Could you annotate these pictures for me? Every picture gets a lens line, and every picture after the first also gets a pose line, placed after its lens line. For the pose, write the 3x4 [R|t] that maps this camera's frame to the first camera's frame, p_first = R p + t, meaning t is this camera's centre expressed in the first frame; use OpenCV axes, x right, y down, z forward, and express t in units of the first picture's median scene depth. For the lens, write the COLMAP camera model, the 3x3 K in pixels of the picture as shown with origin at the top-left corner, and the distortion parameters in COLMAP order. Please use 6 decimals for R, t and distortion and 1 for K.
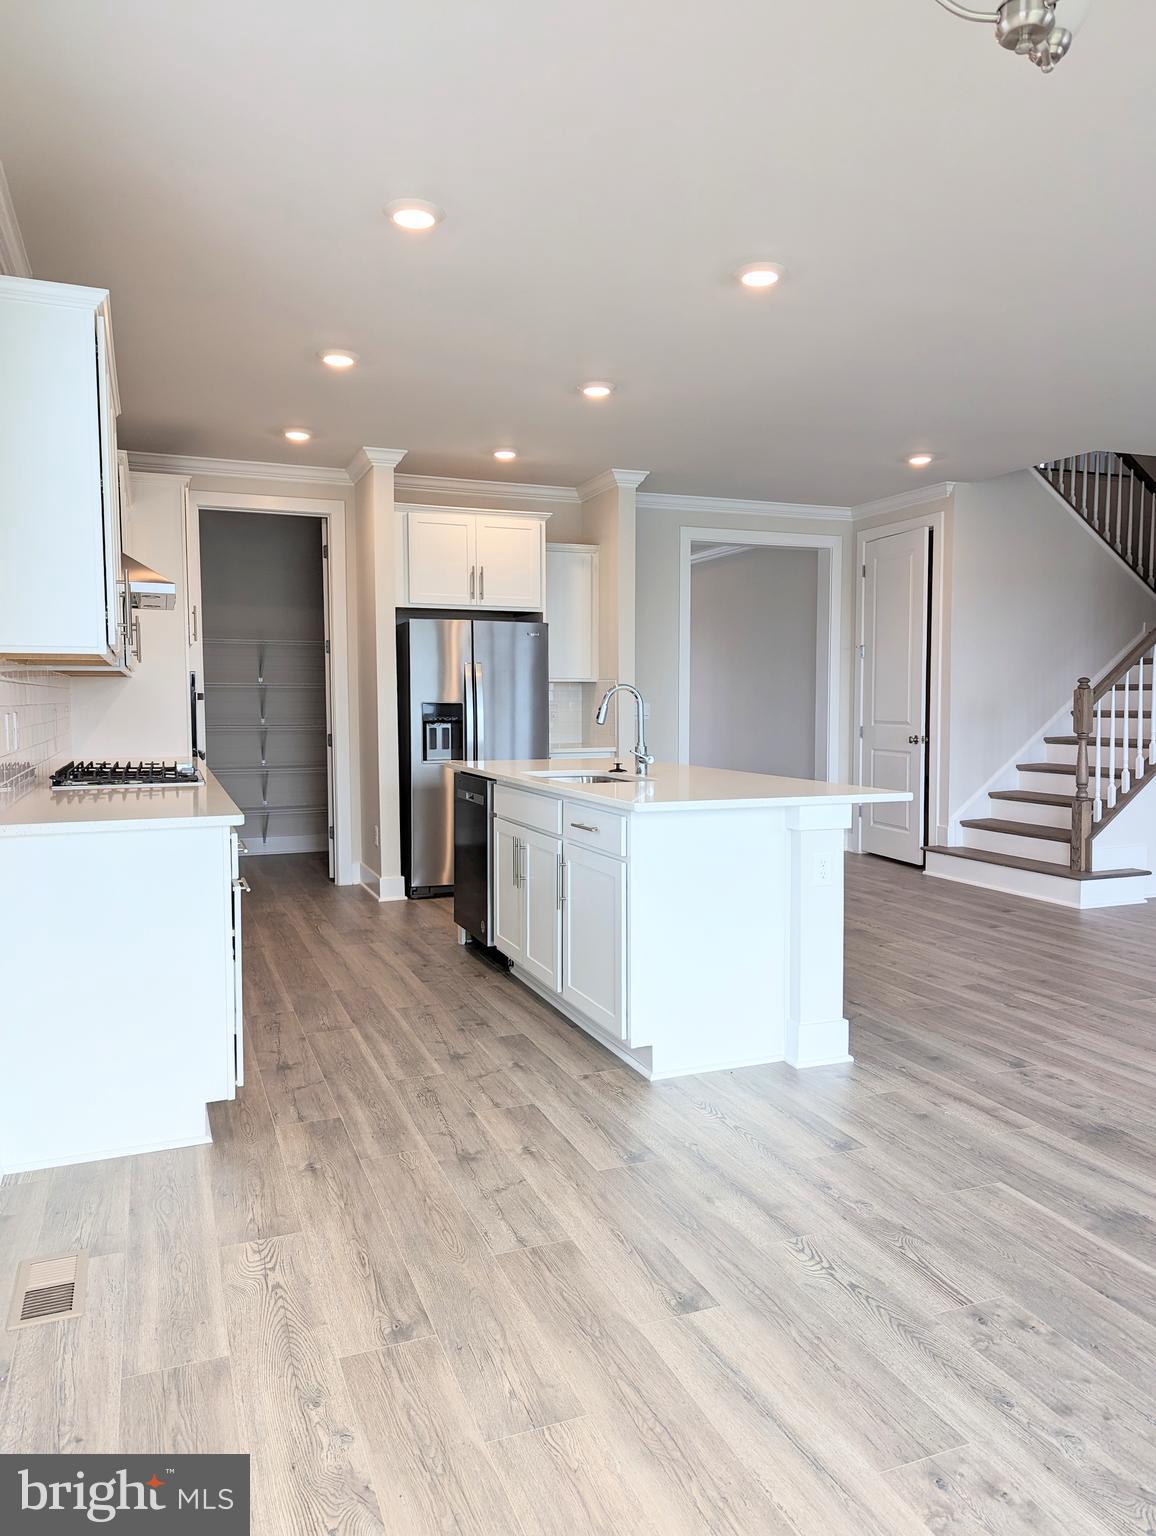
lens RADIAL K [[1076.2, 0, 583.7], [0, 1076.2, 764.3], [0, 0, 1]] dist [0.055418, -0.054947]
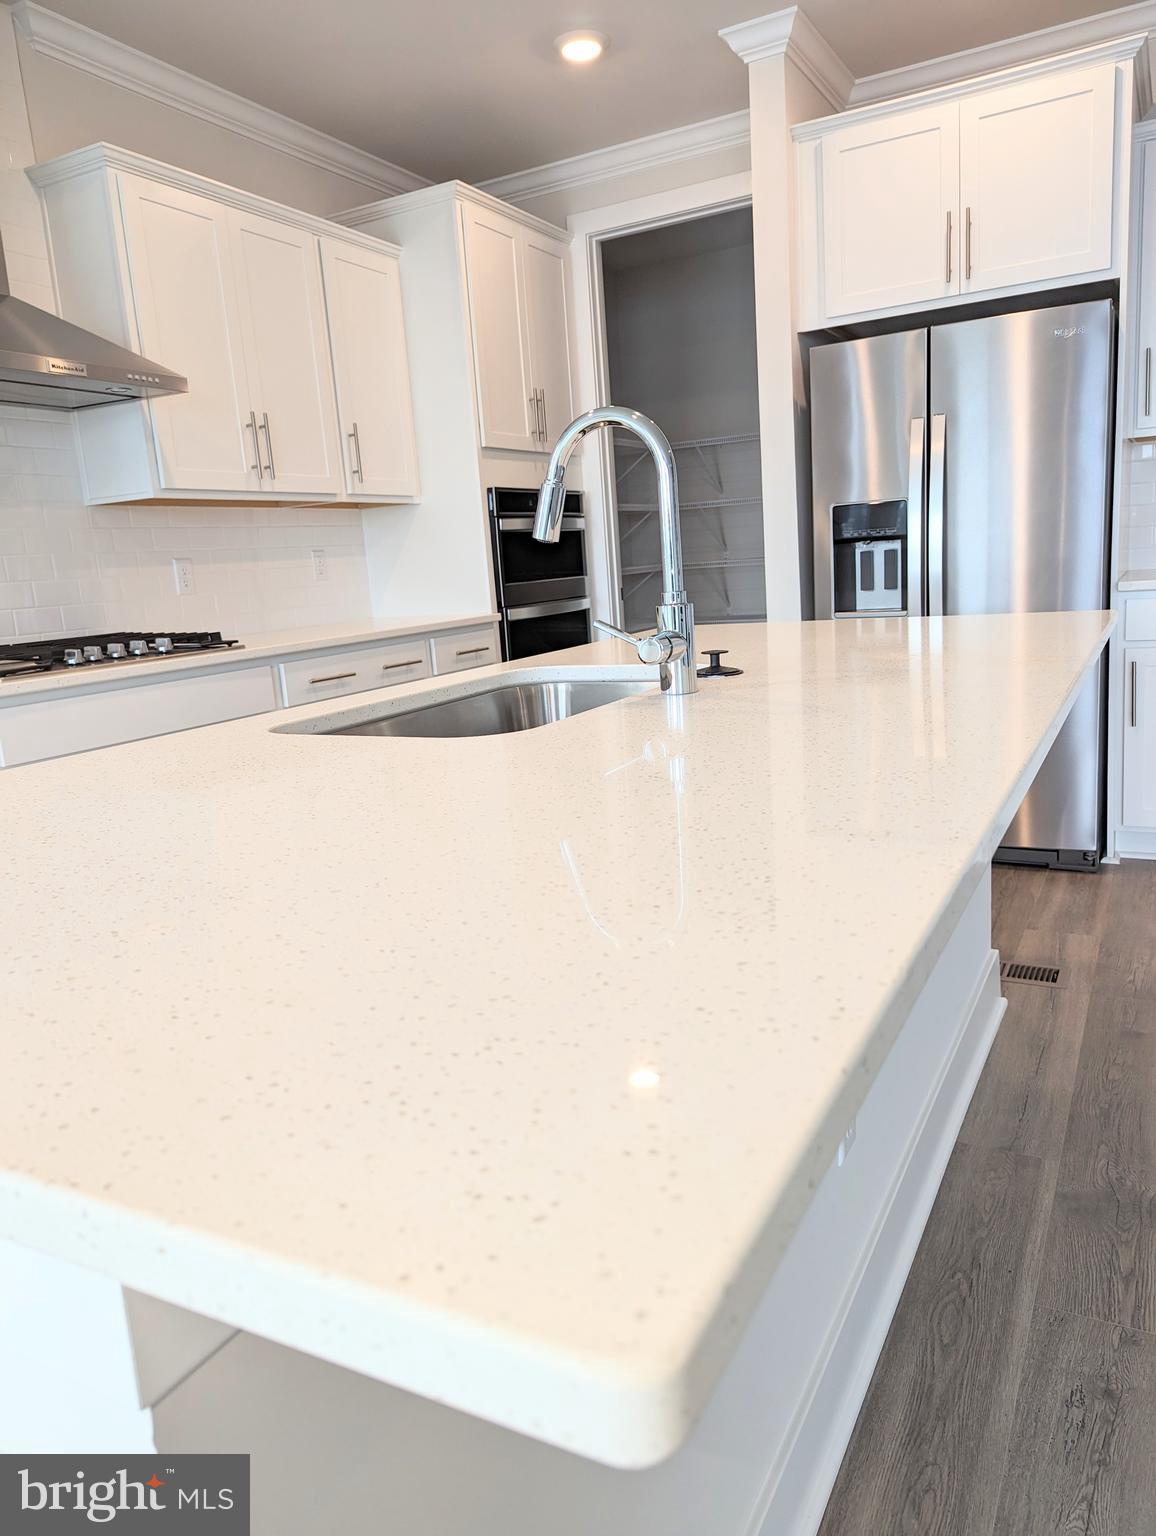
lens RADIAL K [[1076.2, 0, 583.7], [0, 1076.2, 764.3], [0, 0, 1]] dist [0.055418, -0.054947]
pose [[0.642386, 0.100620, -0.759747, 0.274187], [0.024417, 0.988153, 0.151515, -0.018785], [0.765992, -0.115882, 0.632320, 0.741459]]
